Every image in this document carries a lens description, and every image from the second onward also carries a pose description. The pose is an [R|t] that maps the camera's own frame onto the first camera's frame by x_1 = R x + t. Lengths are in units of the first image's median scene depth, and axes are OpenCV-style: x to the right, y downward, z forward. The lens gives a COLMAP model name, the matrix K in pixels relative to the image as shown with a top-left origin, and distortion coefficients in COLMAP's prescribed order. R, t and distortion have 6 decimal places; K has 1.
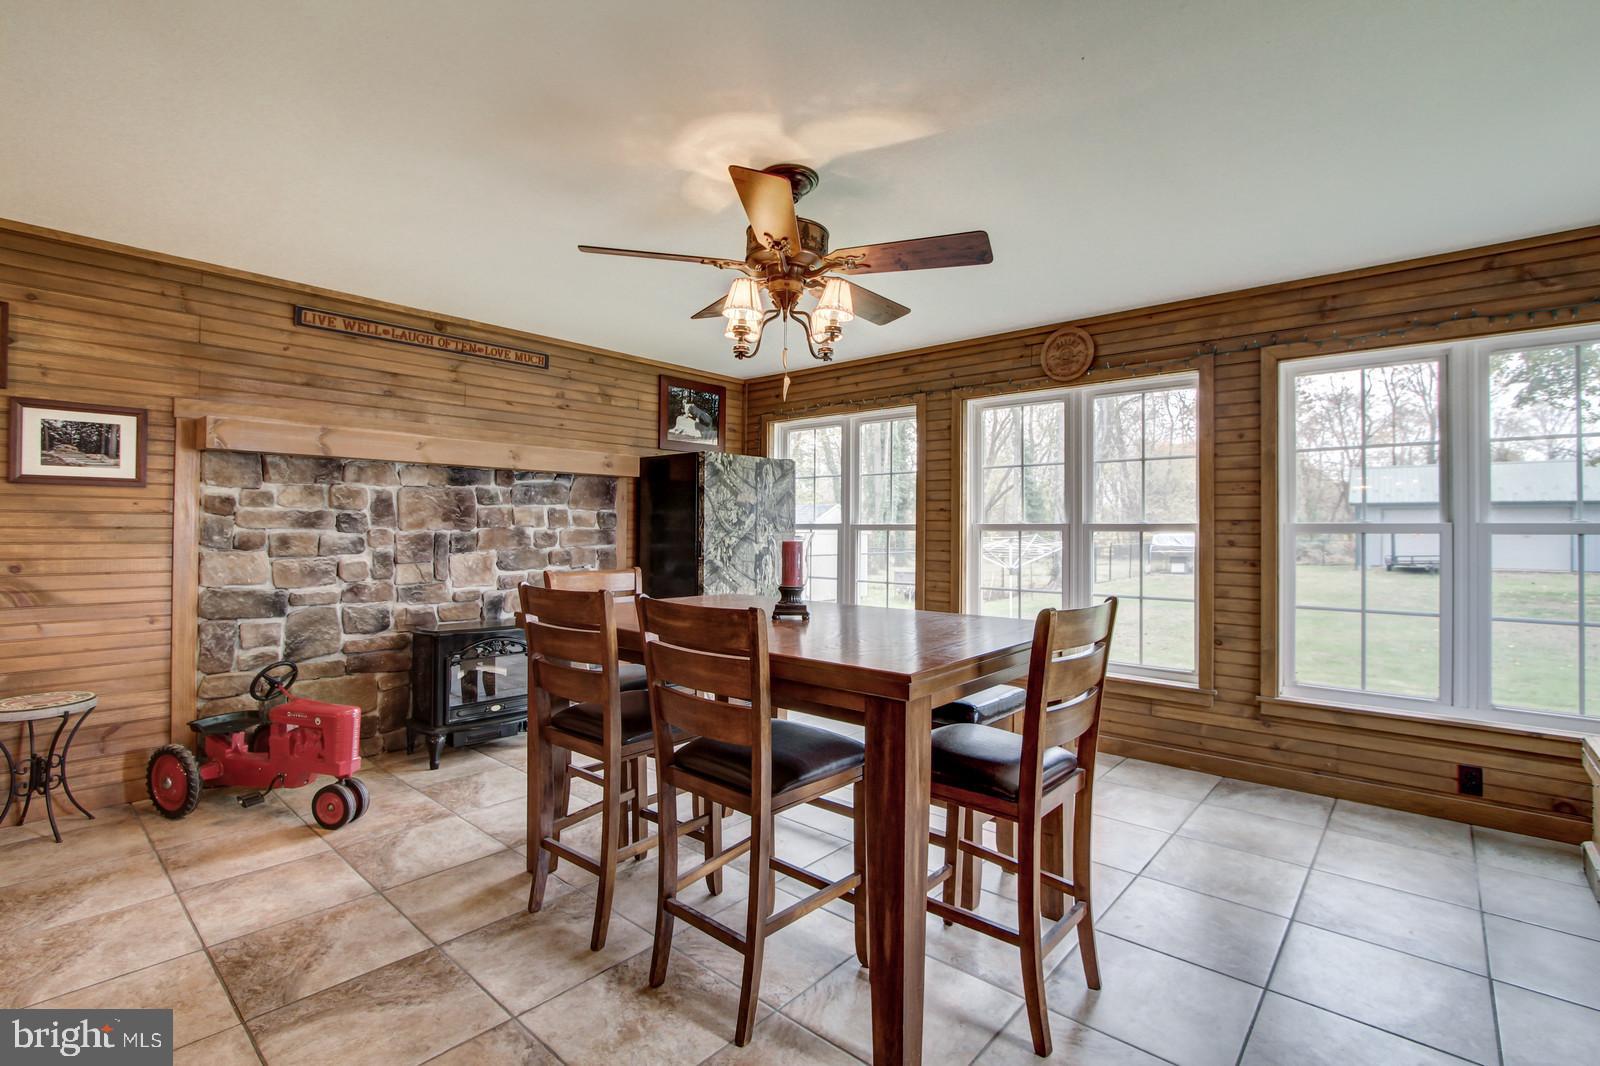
lens RADIAL K [[730.1, 0, 796.2], [0, 730.1, 528.8], [0, 0, 1]] dist [-0.023821, 0.003306]
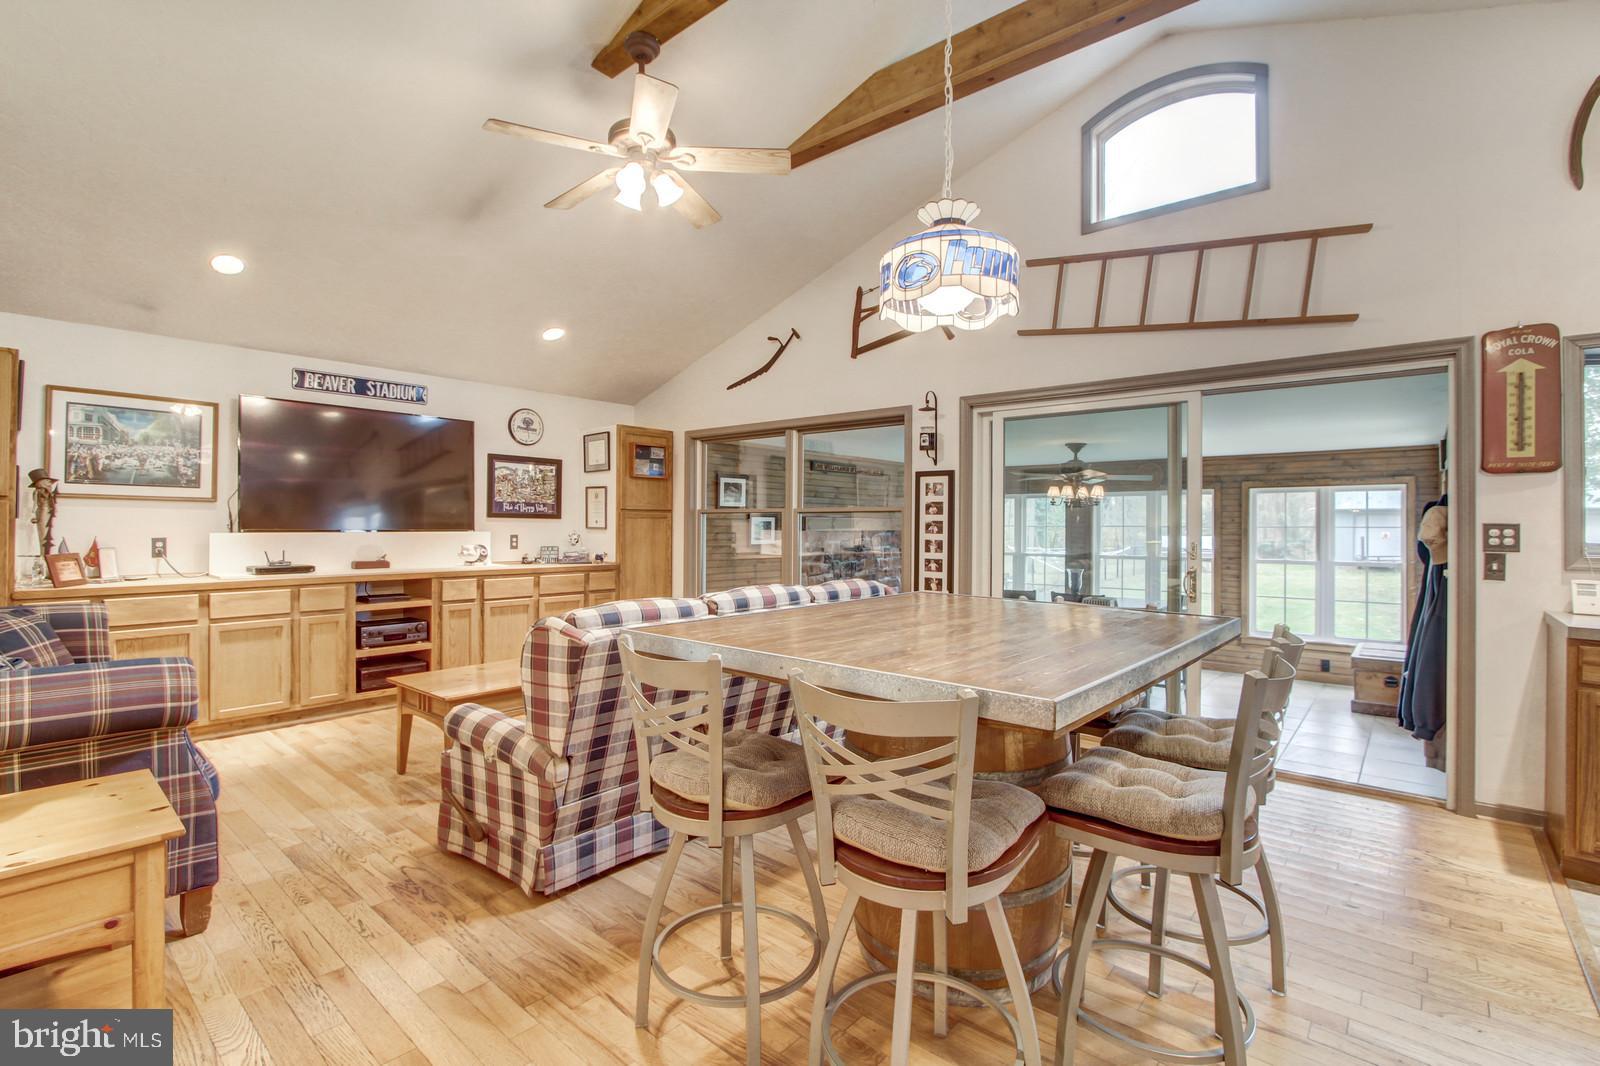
lens RADIAL K [[730.1, 0, 803.2], [0, 730.1, 530.7], [0, 0, 1]] dist [-0.023821, 0.003306]
pose [[0.999827, -0.001180, 0.018555, -0.772129], [0.001044, 0.999973, 0.007297, -0.116151], [-0.018563, -0.007276, 0.999801, -1.241308]]
